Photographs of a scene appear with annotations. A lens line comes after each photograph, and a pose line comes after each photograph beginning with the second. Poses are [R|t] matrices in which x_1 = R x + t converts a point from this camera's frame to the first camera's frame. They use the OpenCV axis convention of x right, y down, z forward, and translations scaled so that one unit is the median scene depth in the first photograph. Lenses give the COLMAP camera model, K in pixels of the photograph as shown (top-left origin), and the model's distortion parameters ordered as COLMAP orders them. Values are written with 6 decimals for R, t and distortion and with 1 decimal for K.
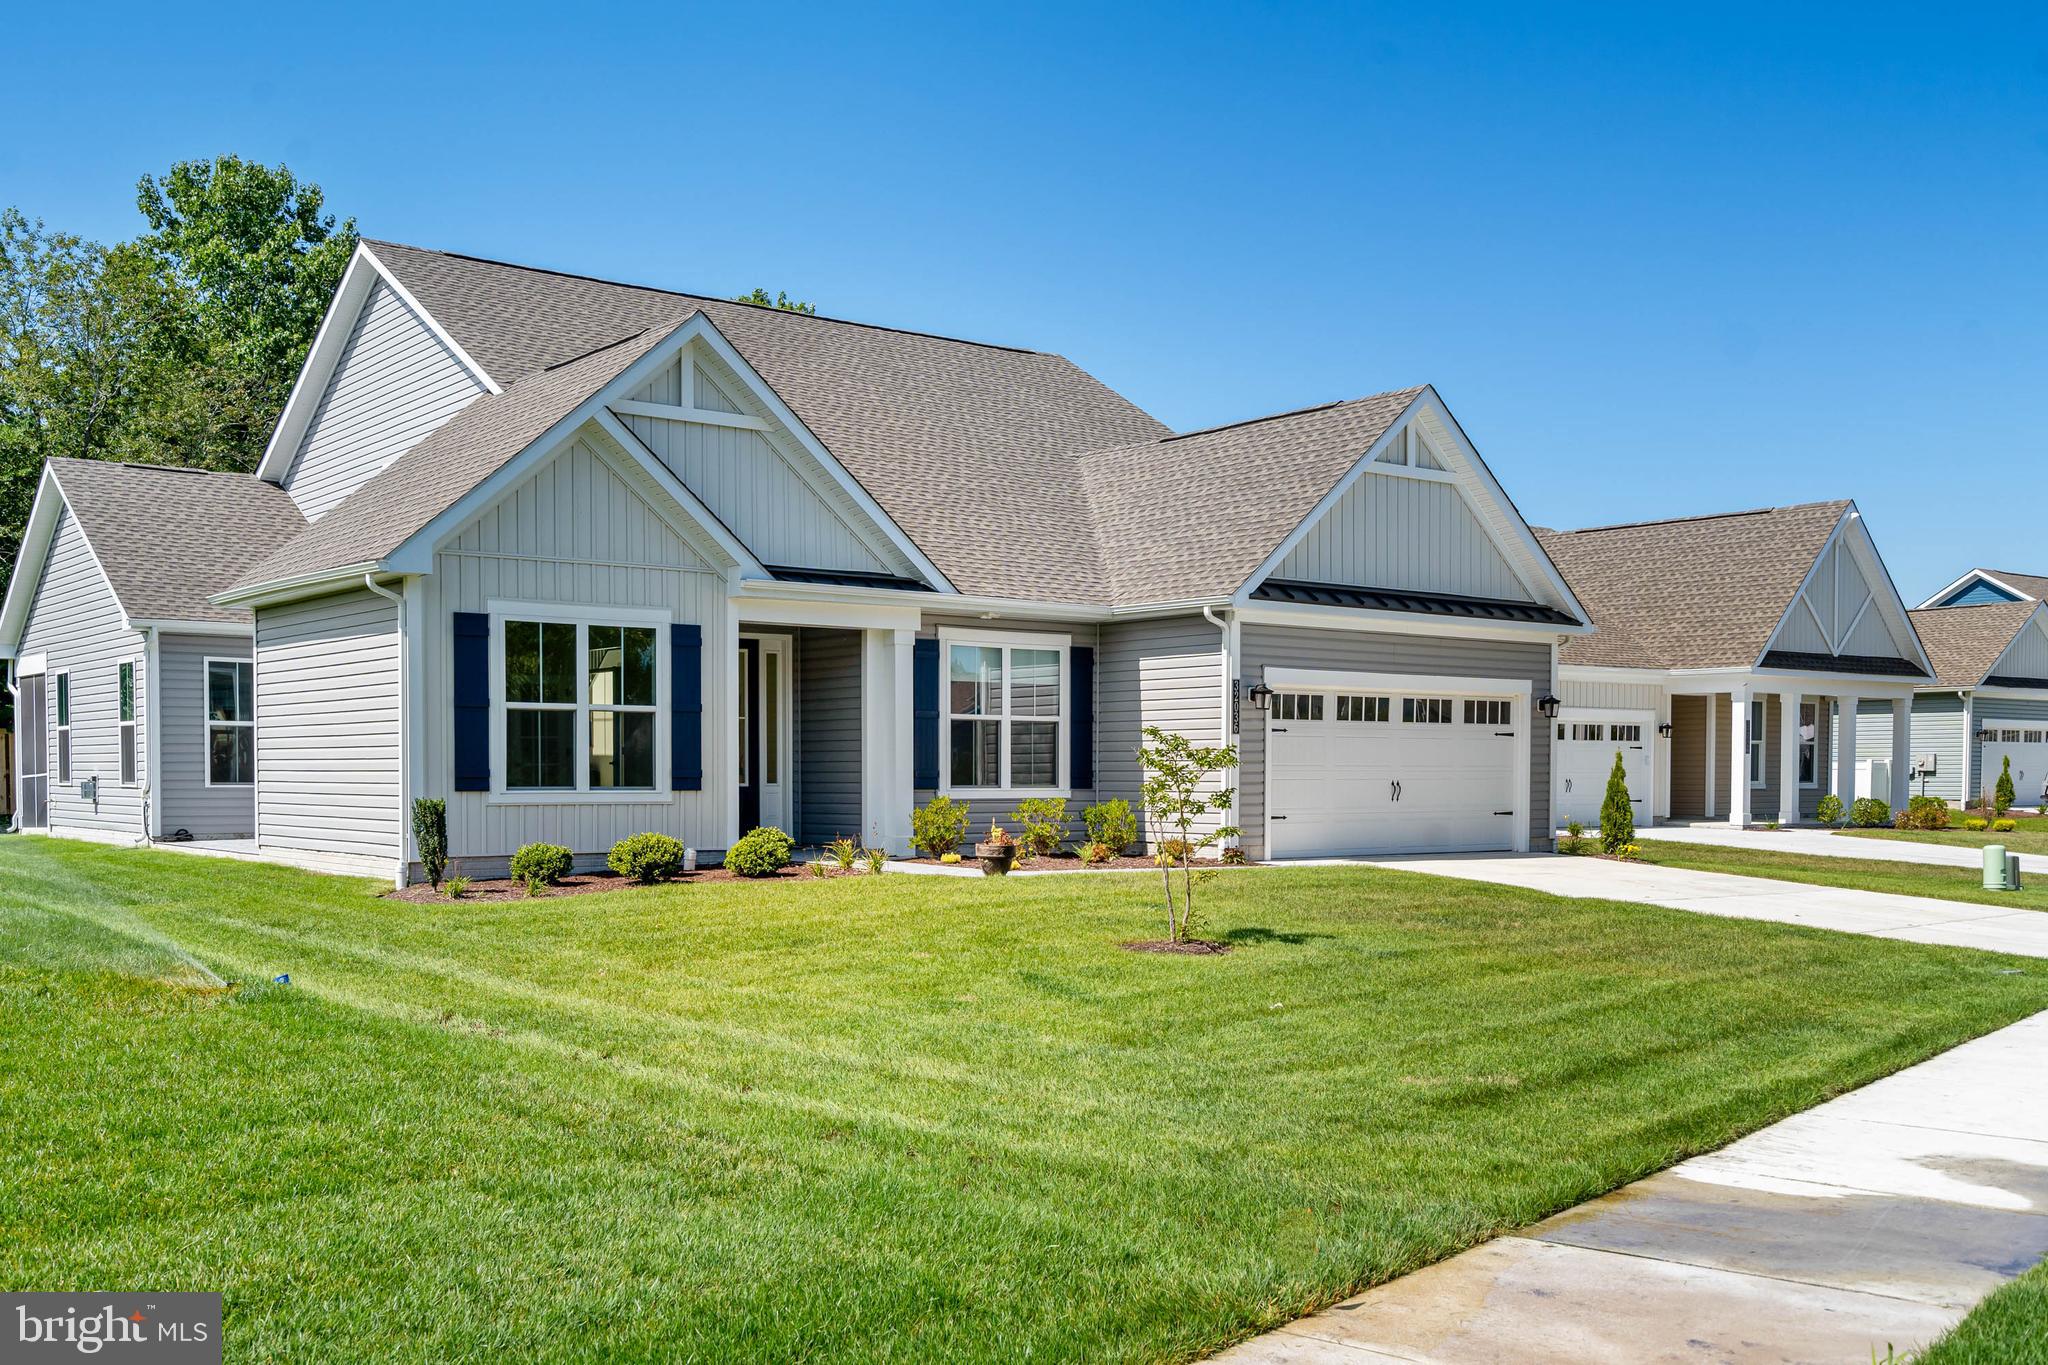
lens RADIAL K [[1956.0, 0, 1024.0], [0, 1956.0, 682.5], [0, 0, 1]] dist [-0.000813, 0.000998]
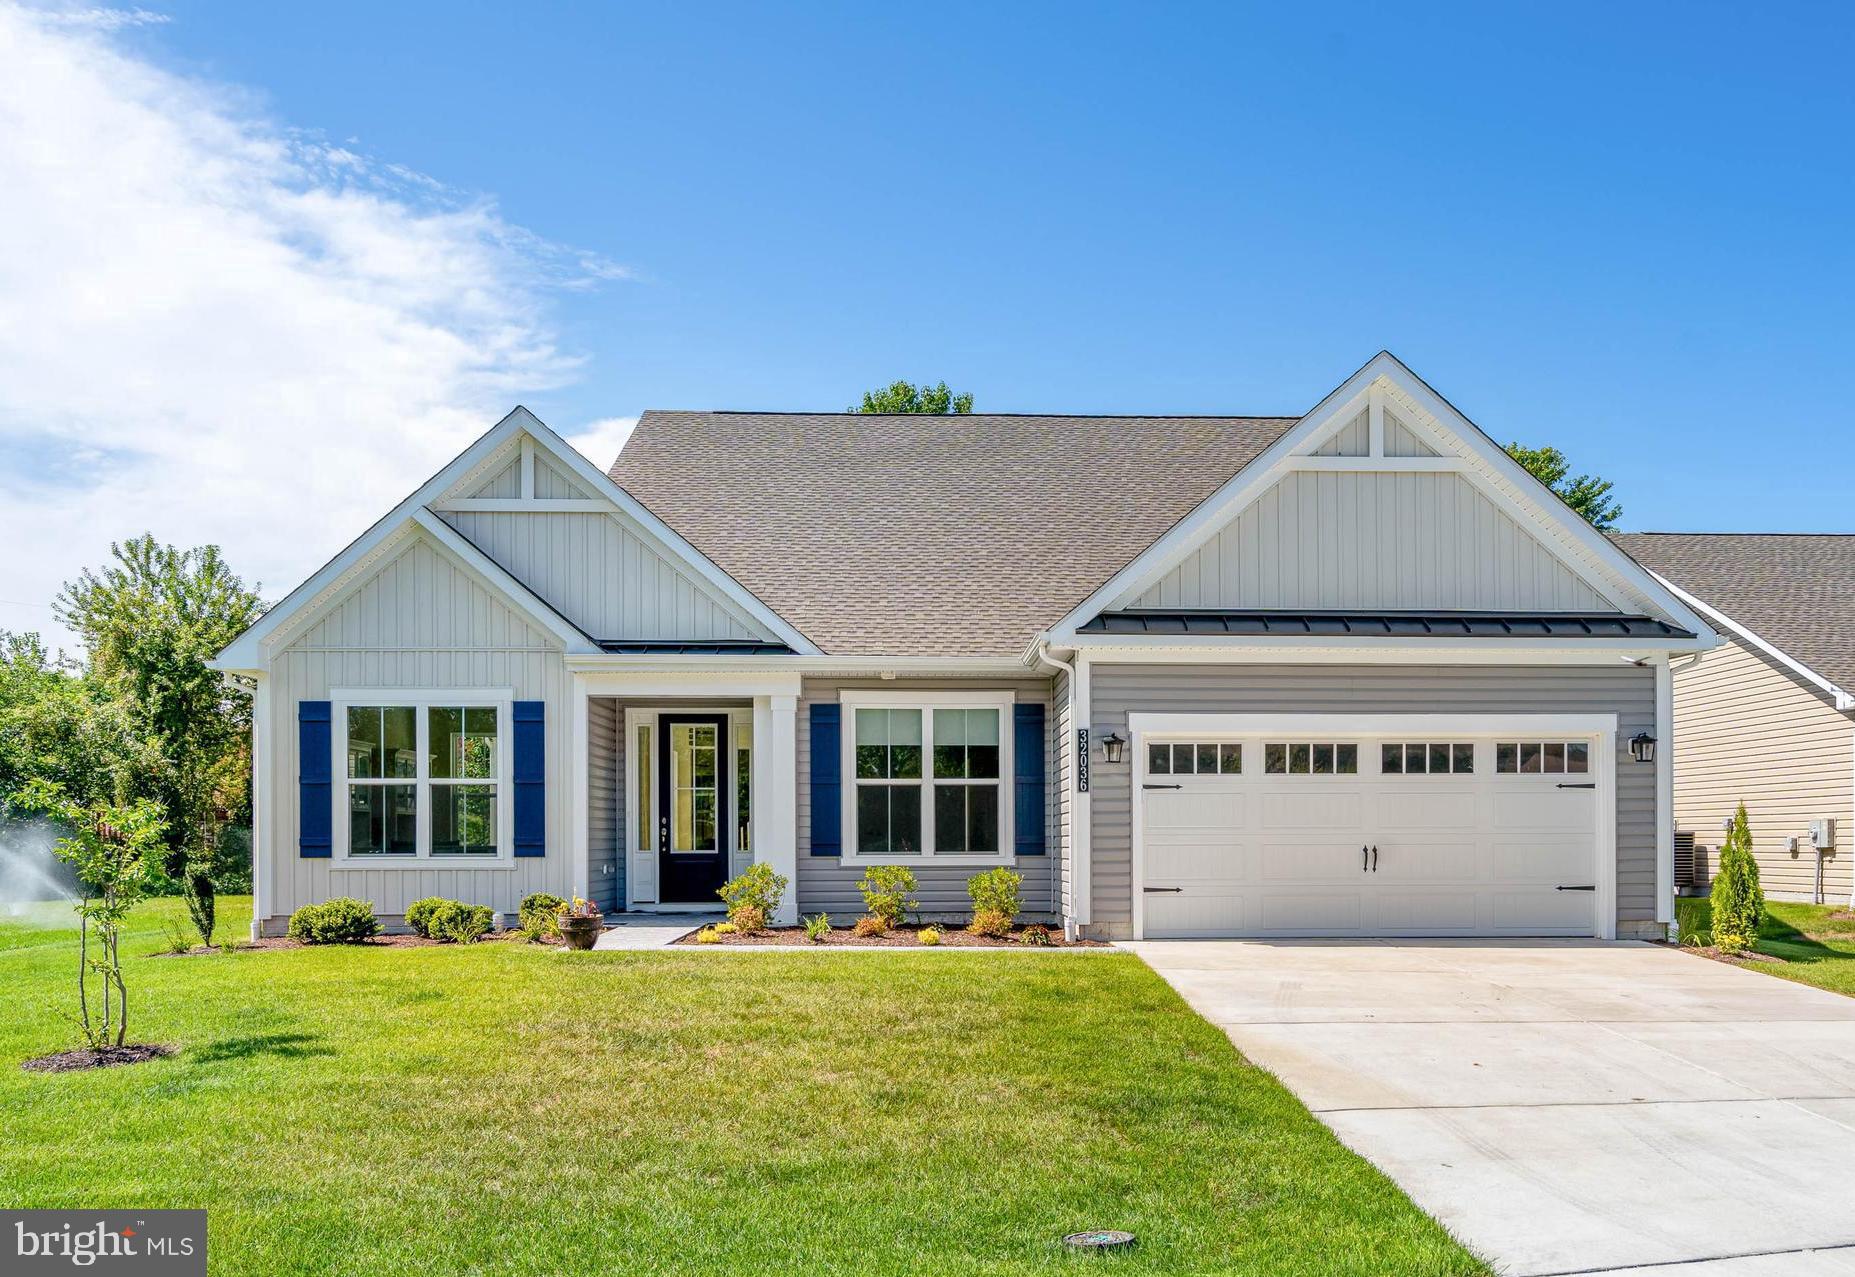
lens RADIAL K [[1450.2, 0, 933.4], [0, 1450.2, 745.5], [0, 0, 1]] dist [0.009339, 0.000267]
pose [[0.815144, -0.040556, -0.577837, 0.417731], [0.031426, 0.999173, -0.025796, 0.019679], [0.578405, 0.002868, 0.815744, 0.434205]]
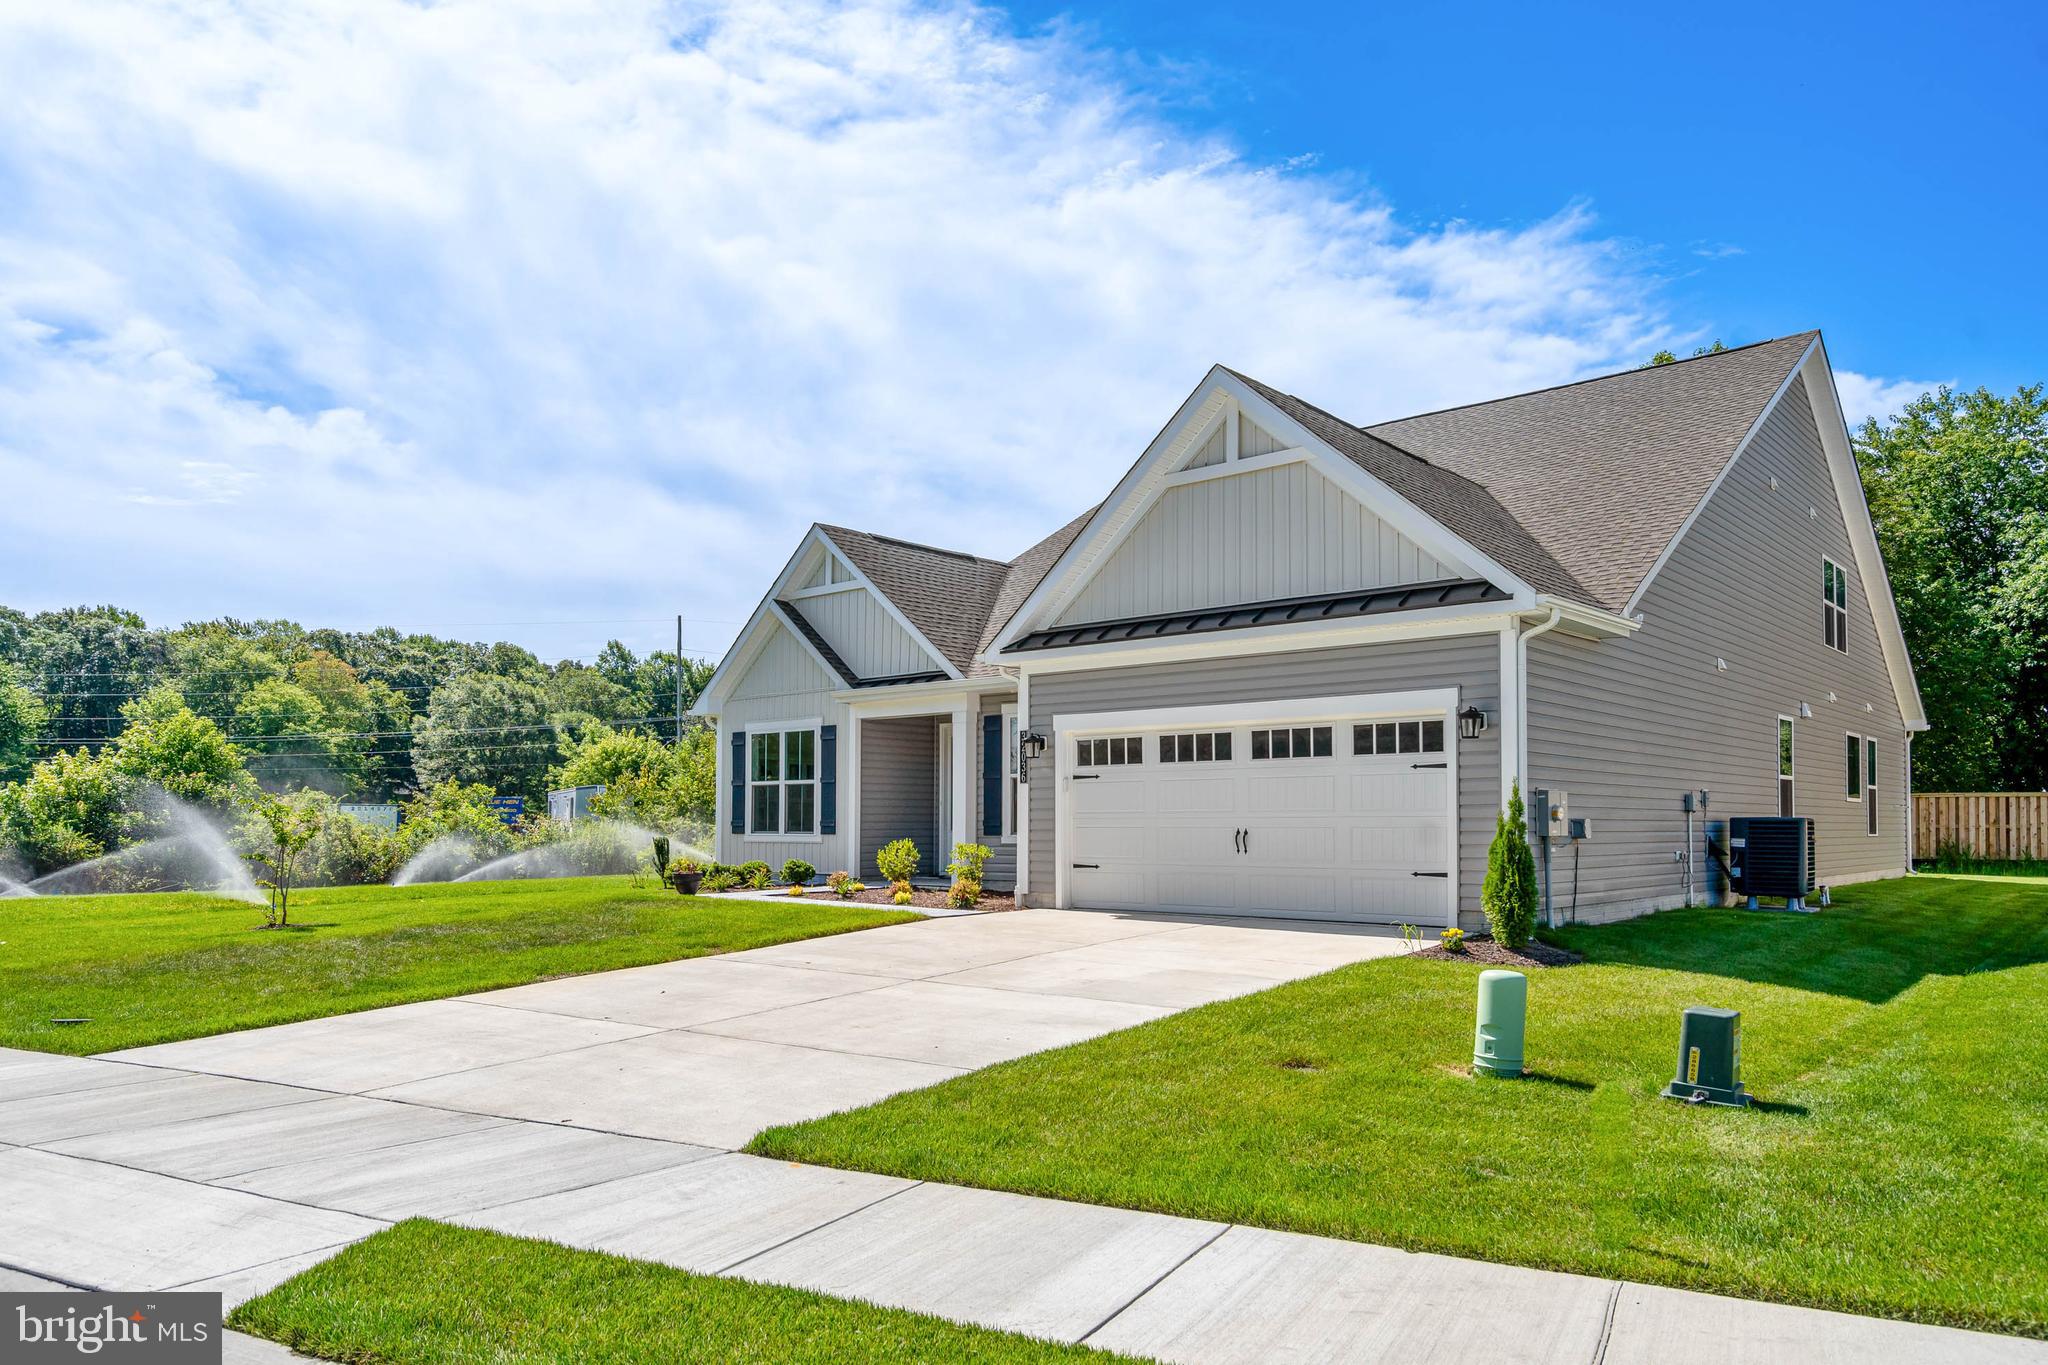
lens RADIAL K [[1350.0, 0, 1021.5], [0, 1350.0, 834.0], [0, 0, 1]] dist [0.002075, 0.001336]
pose [[0.197011, 0.005026, -0.980388, 0.803624], [0.047547, 0.998761, 0.014675, 0.042088], [0.979248, -0.049506, 0.196528, 0.842688]]
